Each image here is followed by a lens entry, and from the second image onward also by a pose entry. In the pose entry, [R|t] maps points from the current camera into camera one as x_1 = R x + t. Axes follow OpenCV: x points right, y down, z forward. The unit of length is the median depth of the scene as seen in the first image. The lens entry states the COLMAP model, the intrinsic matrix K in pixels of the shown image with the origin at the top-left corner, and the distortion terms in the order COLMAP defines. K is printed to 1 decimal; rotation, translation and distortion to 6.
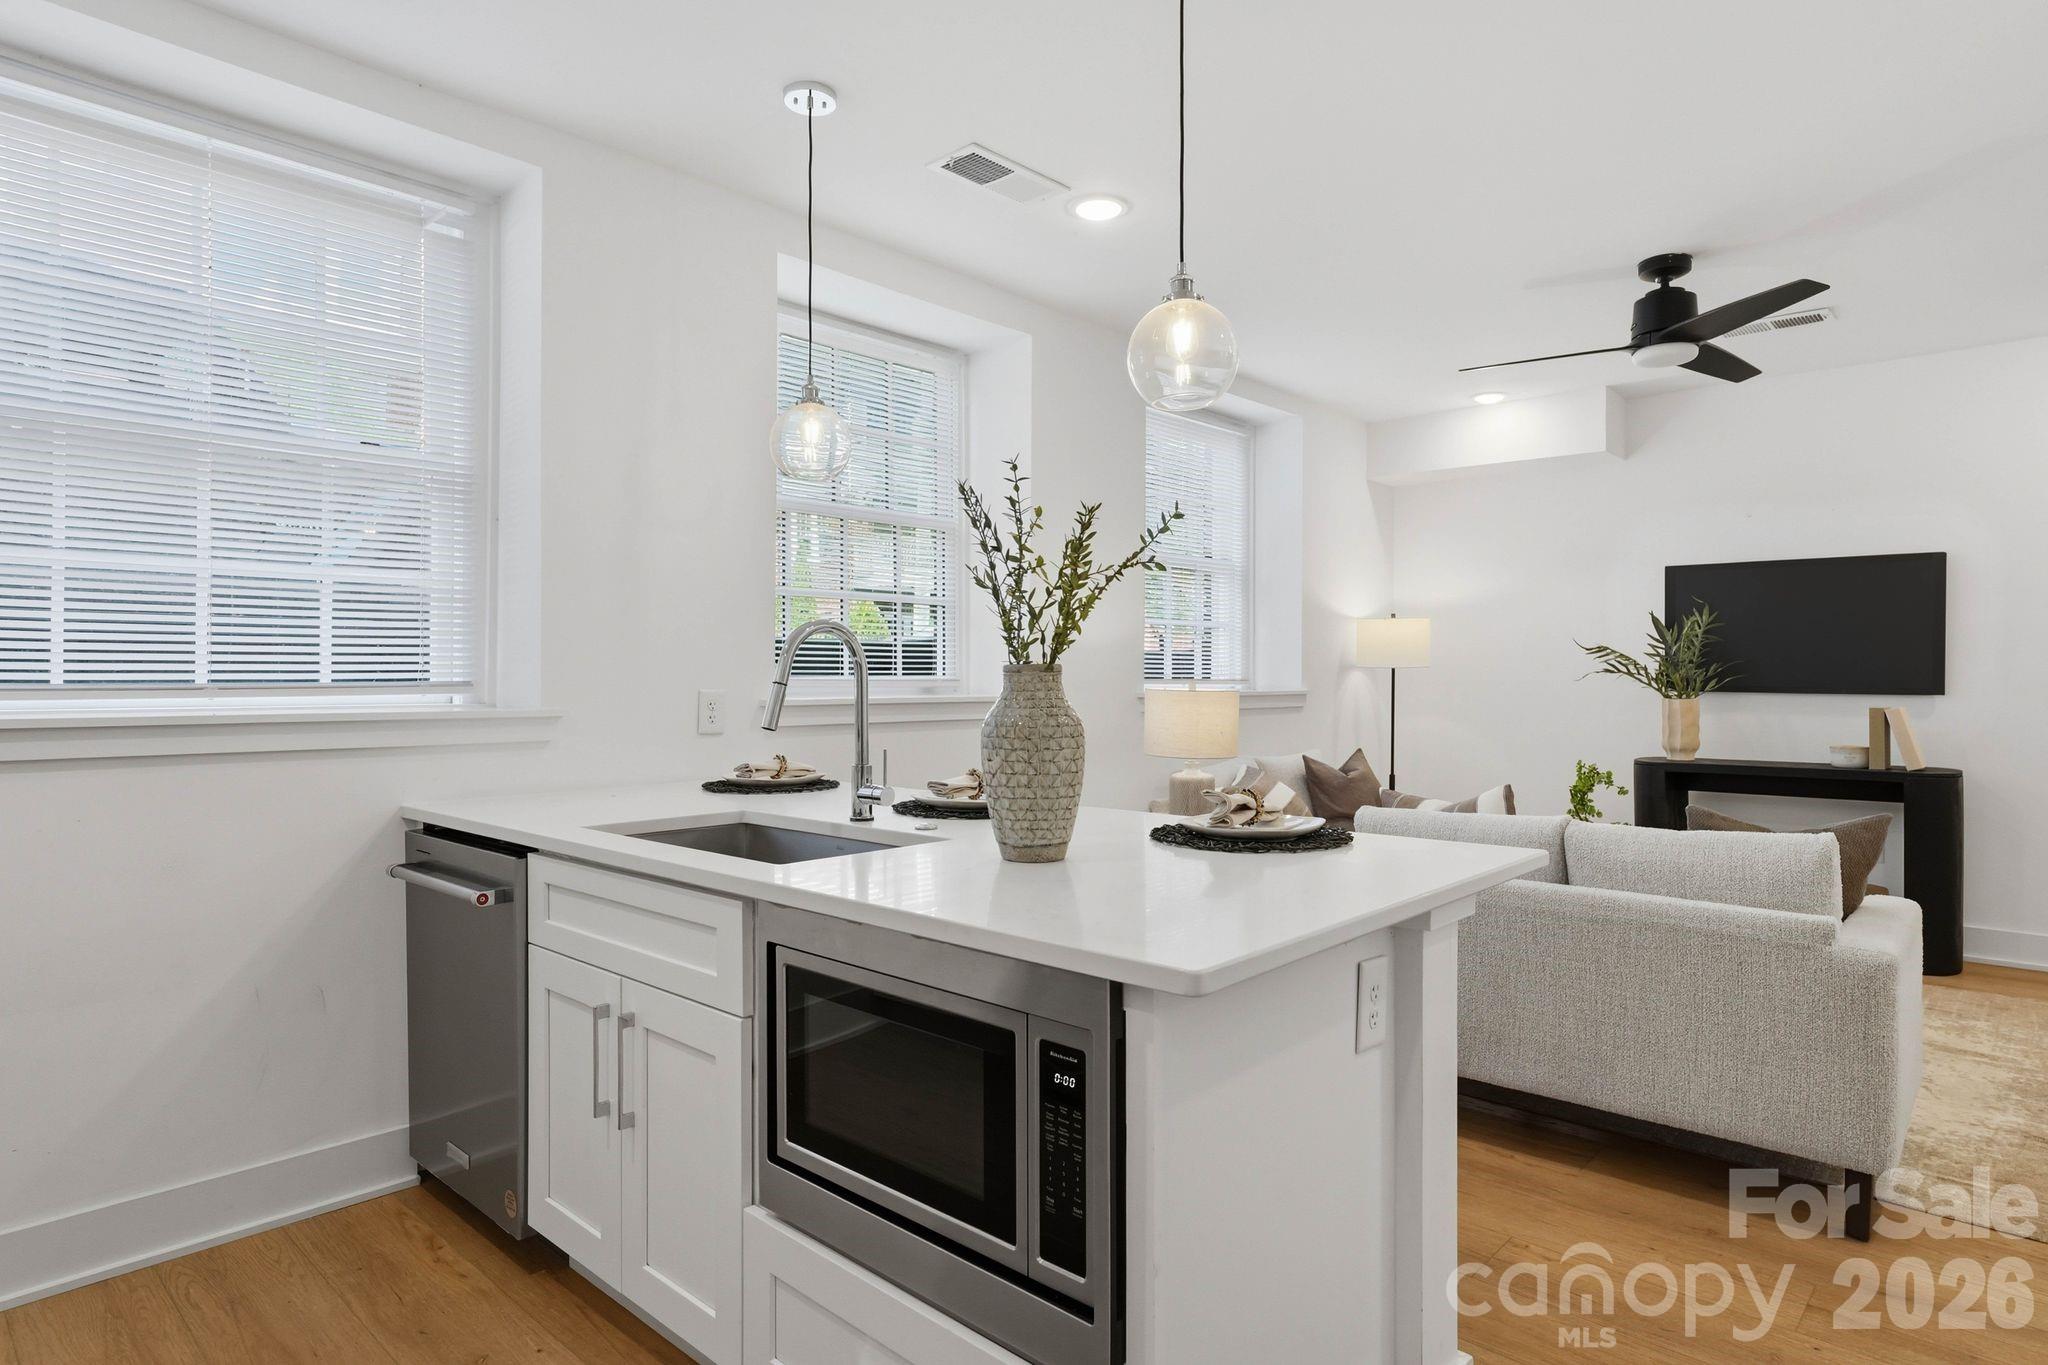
lens RADIAL K [[1125.0, 0, 1015.4], [0, 1125.0, 681.3], [0, 0, 1]] dist [0.001089, -0.000640]
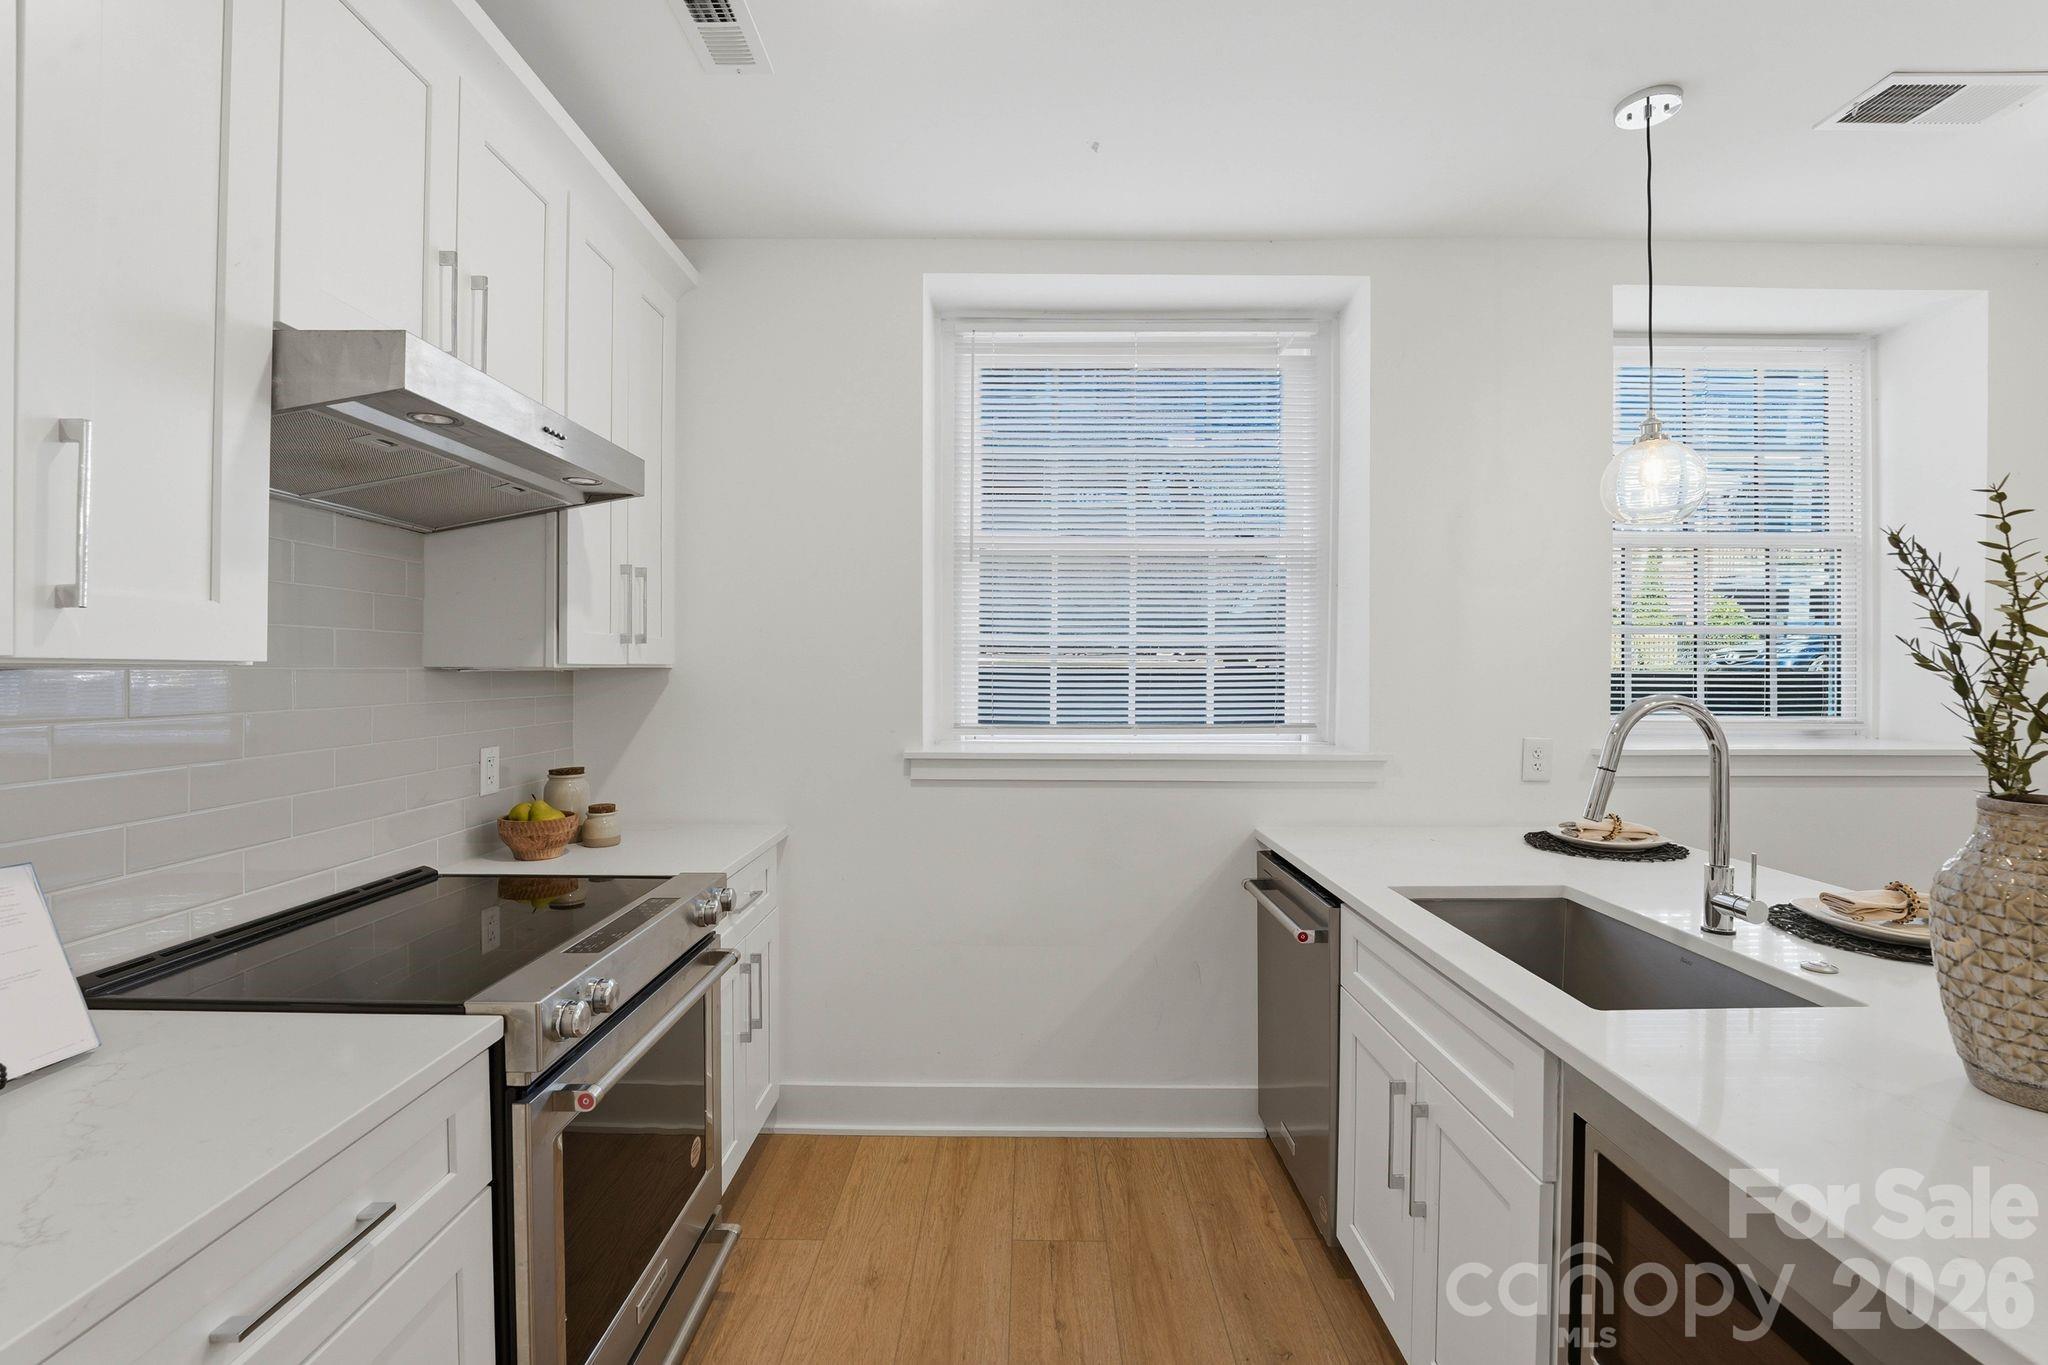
lens RADIAL K [[875.3, 0, 1024.0], [0, 875.3, 682.5], [0, 0, 1]] dist [-0.033055, 0.005693]
pose [[0.683352, 0.007006, -0.730056, -0.023514], [-0.000148, 0.999955, 0.009458, -0.065512], [0.730089, -0.006355, 0.683322, 0.175606]]
